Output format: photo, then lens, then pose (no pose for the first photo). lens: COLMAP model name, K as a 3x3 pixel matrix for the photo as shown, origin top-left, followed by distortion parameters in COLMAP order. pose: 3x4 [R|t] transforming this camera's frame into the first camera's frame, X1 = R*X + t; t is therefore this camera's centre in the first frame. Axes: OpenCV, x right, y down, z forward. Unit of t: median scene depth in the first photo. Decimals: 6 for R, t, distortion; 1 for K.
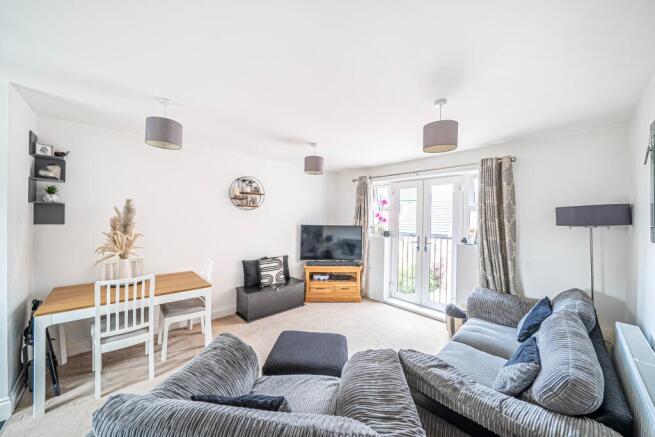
lens RADIAL K [[237.6, 0, 321.5], [0, 237.6, 217.2], [0, 0, 1]] dist [-0.016984, 0.001208]
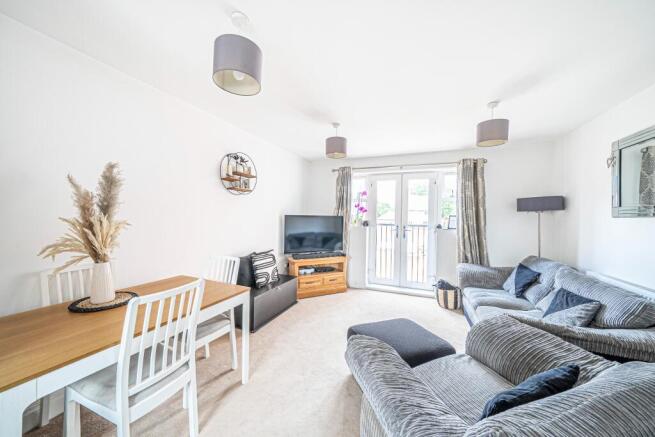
lens RADIAL K [[237.6, 0, 328.0], [0, 237.6, 217.4], [0, 0, 1]] dist [-0.016984, 0.001208]
pose [[0.905278, -0.003225, 0.424806, -0.397661], [-0.002364, 0.999917, 0.012628, 0.036909], [-0.424812, -0.012436, 0.905196, 0.150129]]
